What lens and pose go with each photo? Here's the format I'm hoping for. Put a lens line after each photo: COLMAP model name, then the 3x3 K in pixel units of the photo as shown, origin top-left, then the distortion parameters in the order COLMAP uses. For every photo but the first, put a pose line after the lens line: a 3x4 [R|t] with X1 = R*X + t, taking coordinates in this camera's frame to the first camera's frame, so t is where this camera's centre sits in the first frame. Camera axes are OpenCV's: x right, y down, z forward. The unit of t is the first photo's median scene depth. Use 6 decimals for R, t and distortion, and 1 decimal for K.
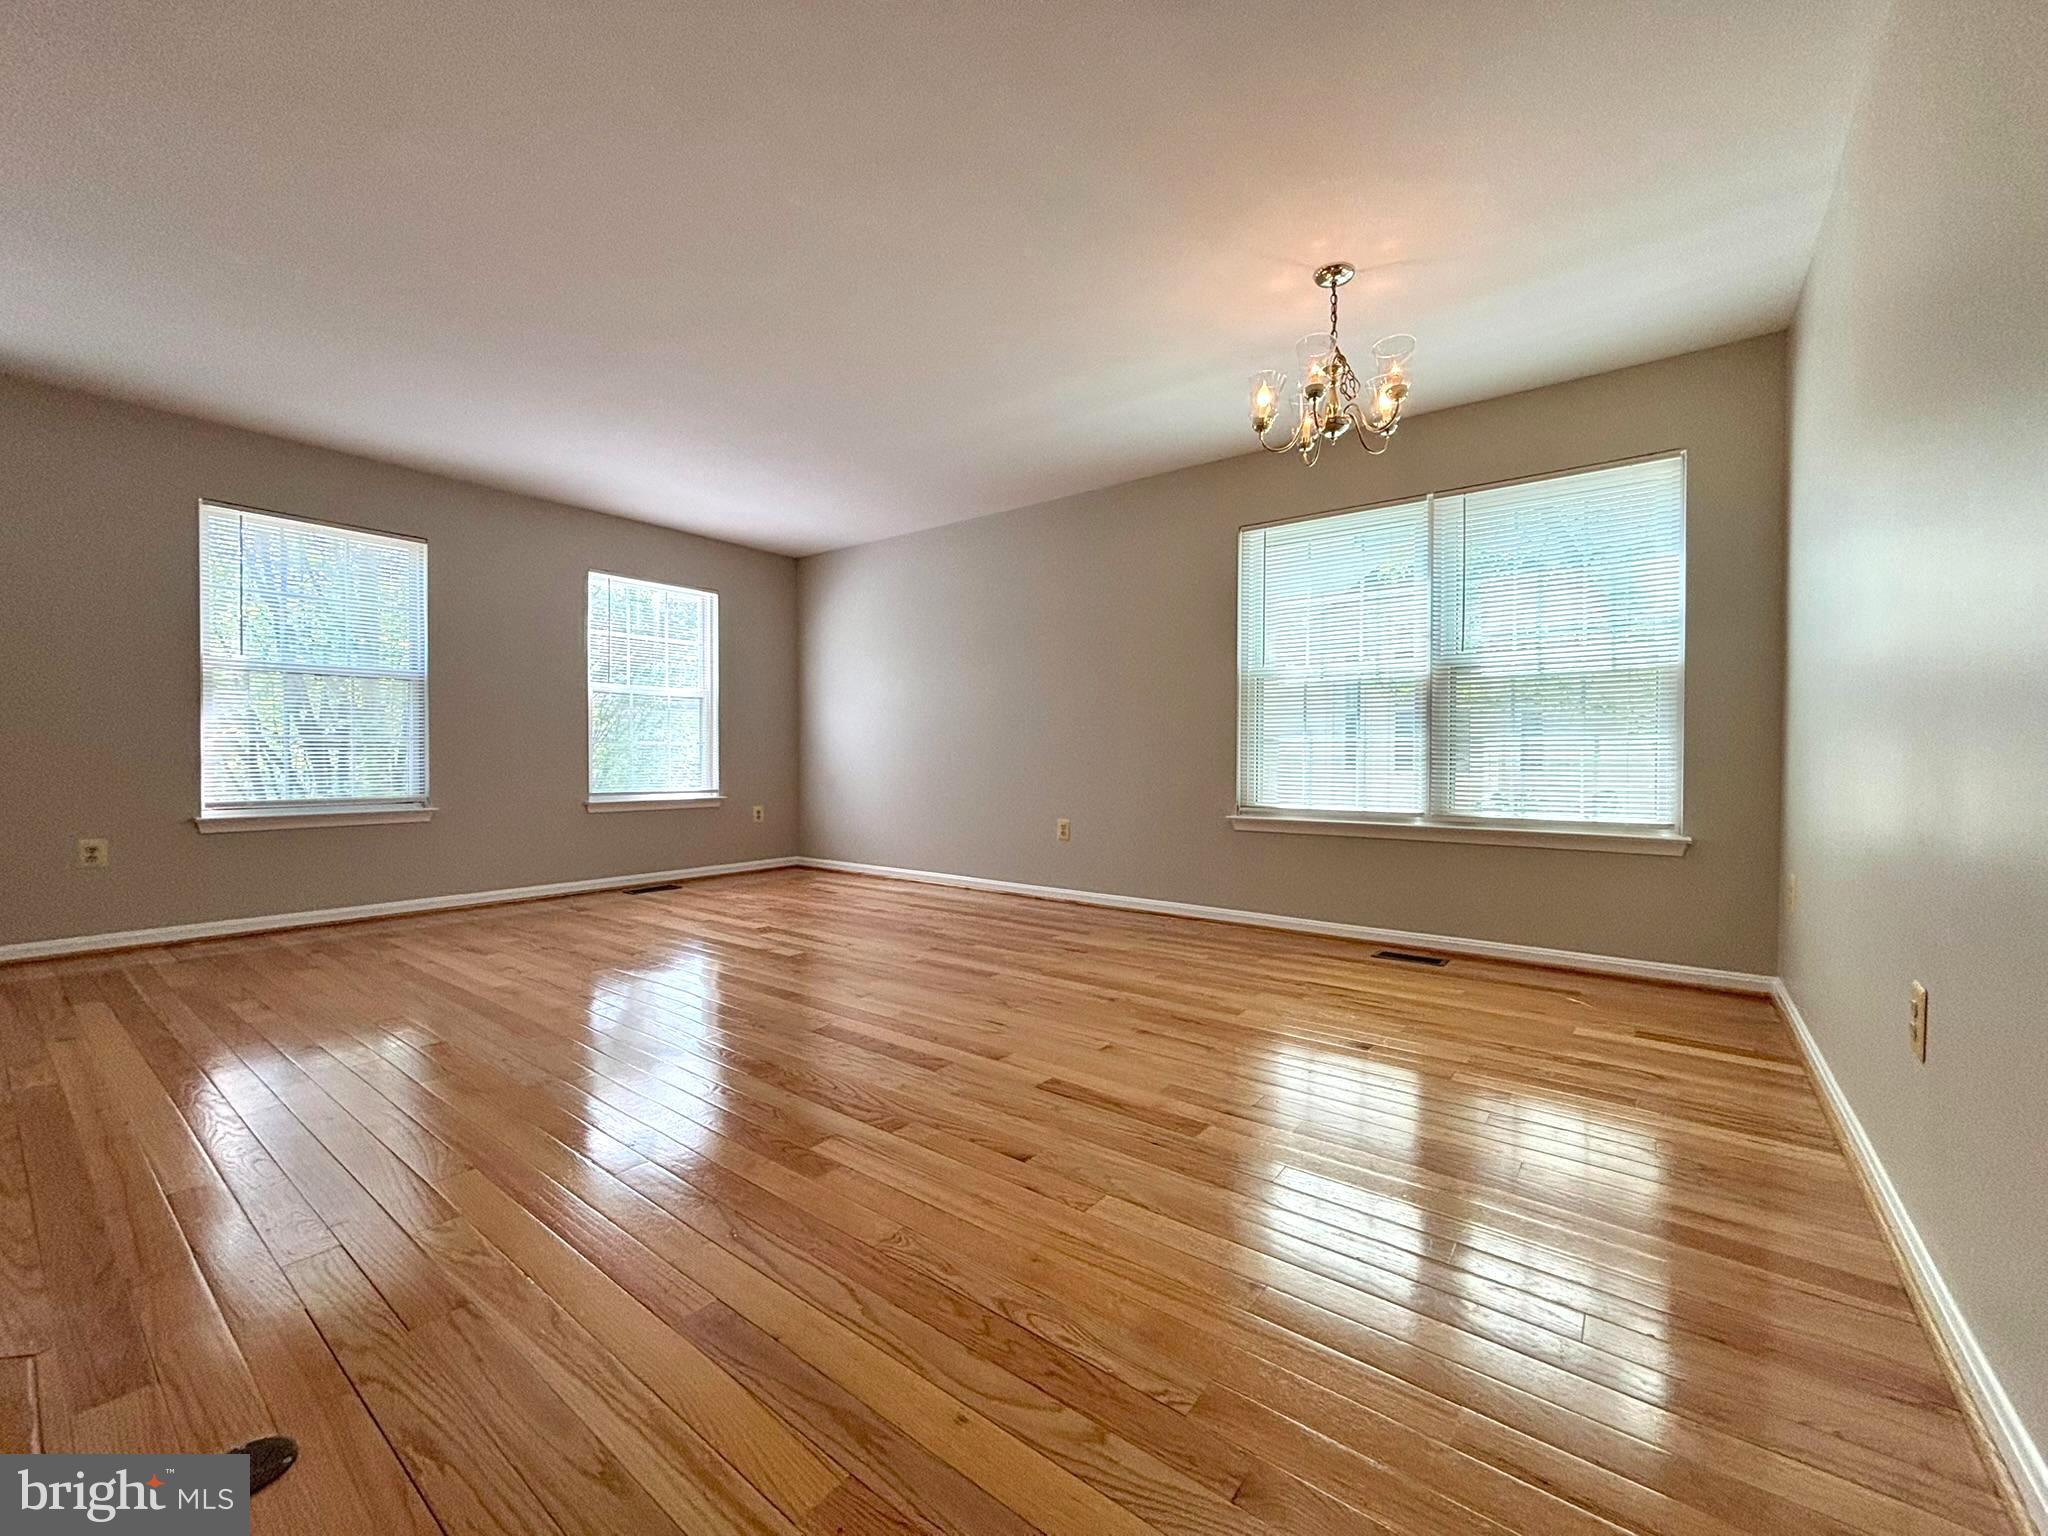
lens RADIAL K [[826.6, 0, 1024.0], [0, 826.6, 768.0], [0, 0, 1]] dist [-0.001483, -0.000380]
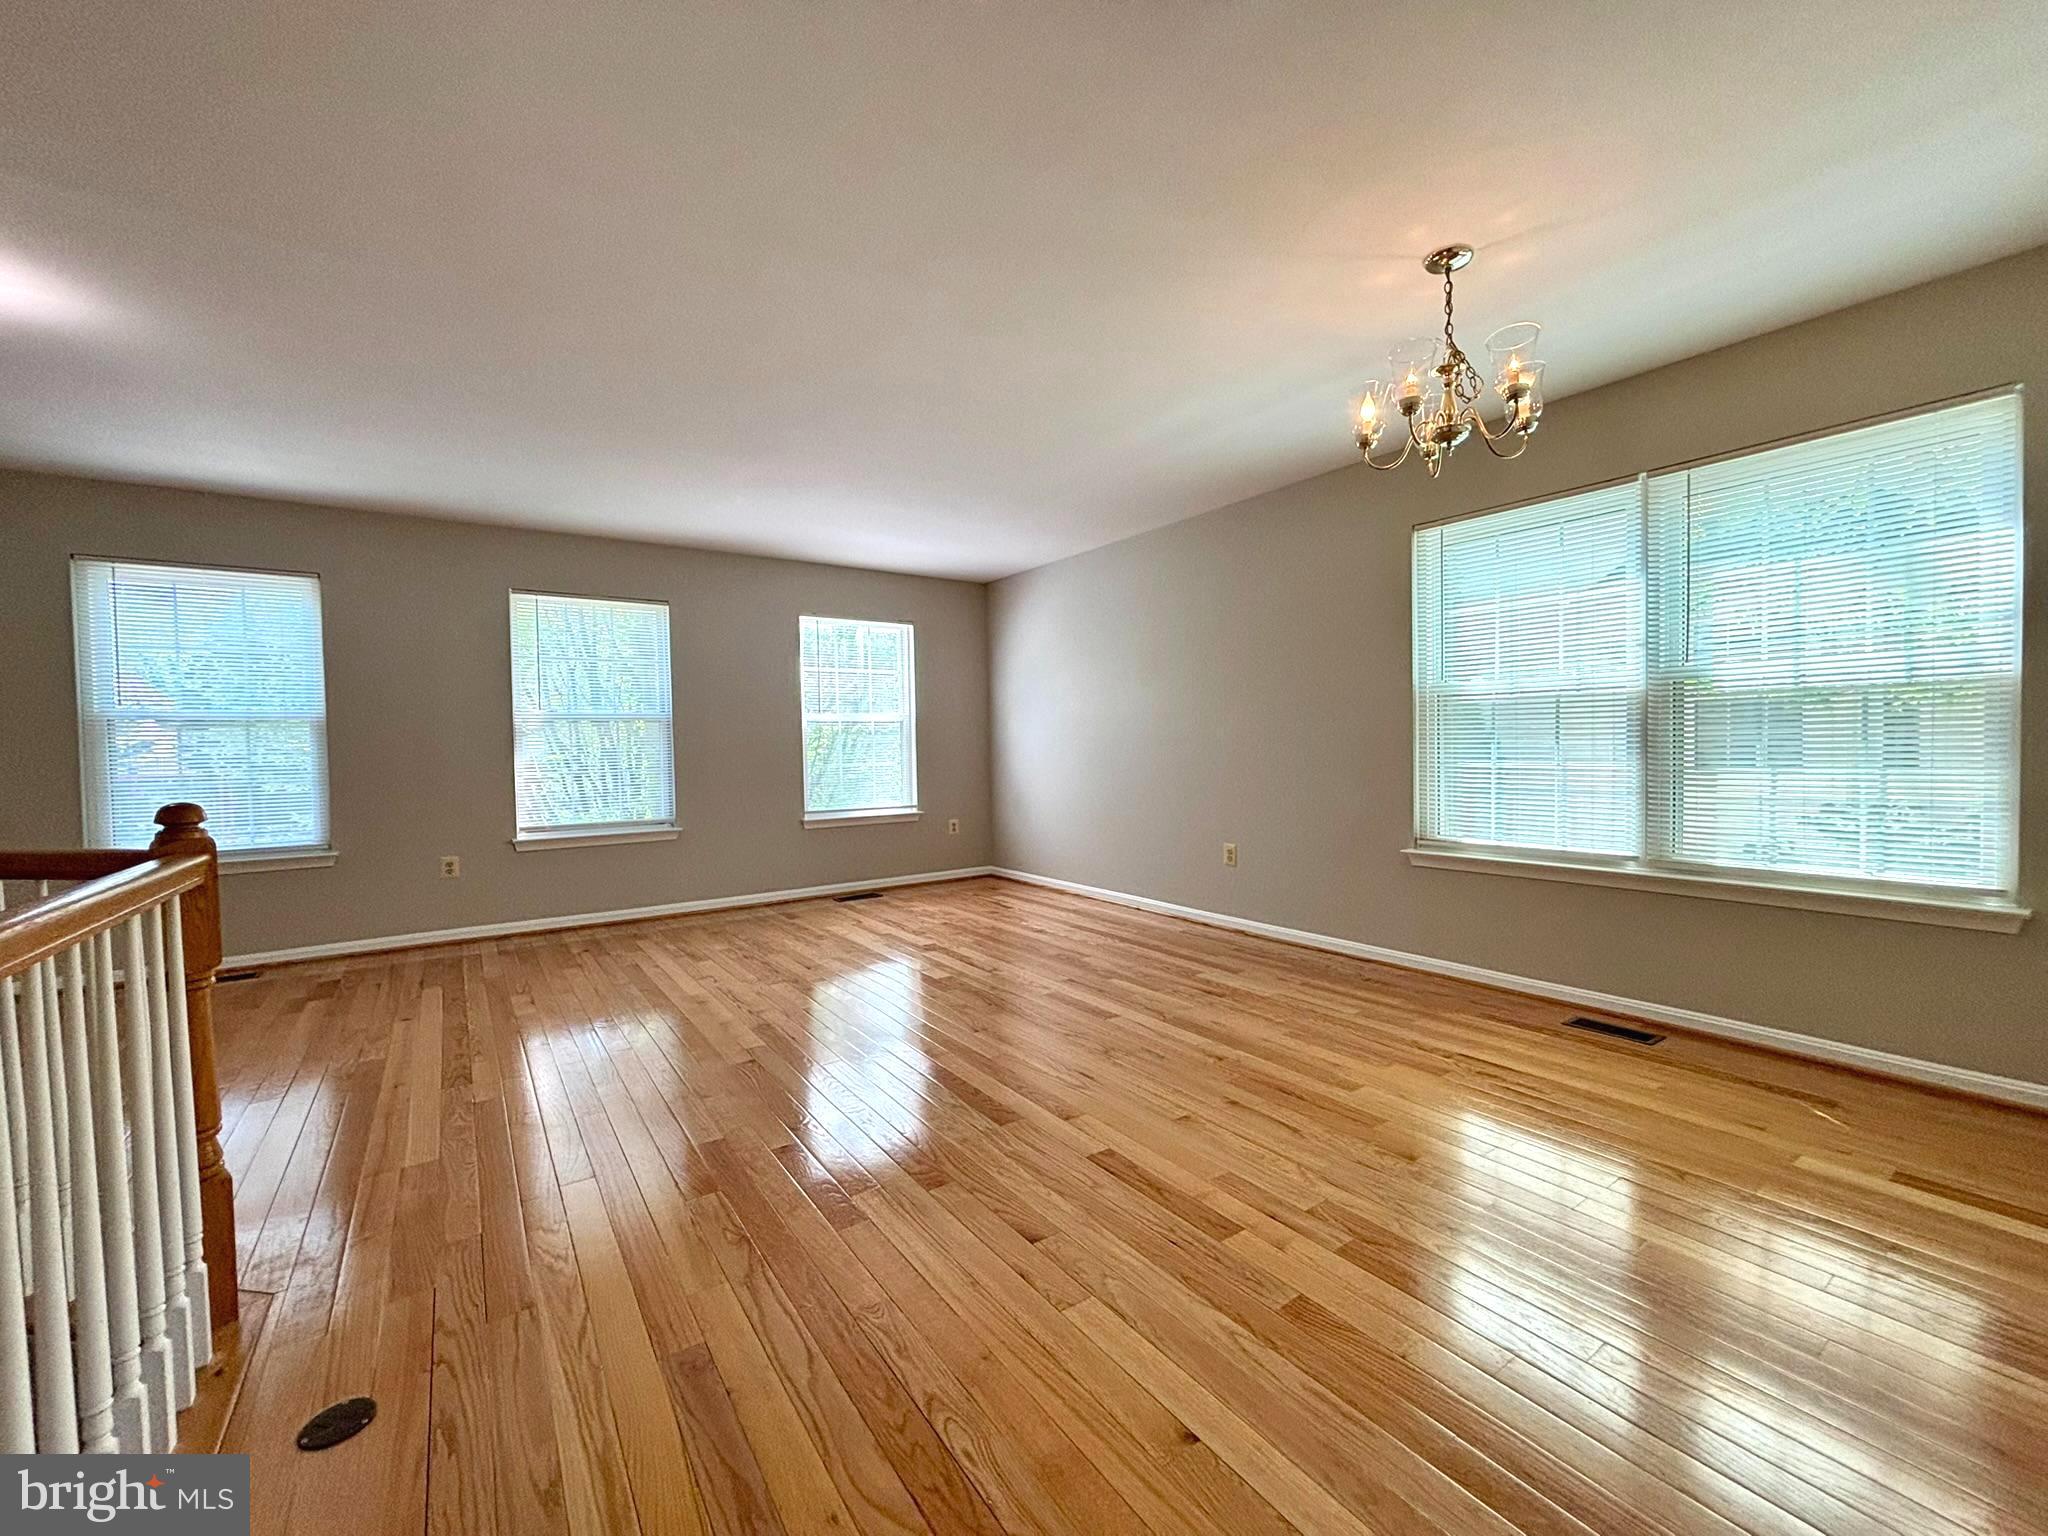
lens RADIAL K [[827.4, 0, 1024.0], [0, 827.4, 768.0], [0, 0, 1]] dist [-0.014125, 0.007874]
pose [[0.952726, -0.010735, -0.303640, 0.148322], [0.016544, 0.999726, 0.016565, -0.060533], [0.303379, -0.020806, 0.952643, 0.021922]]
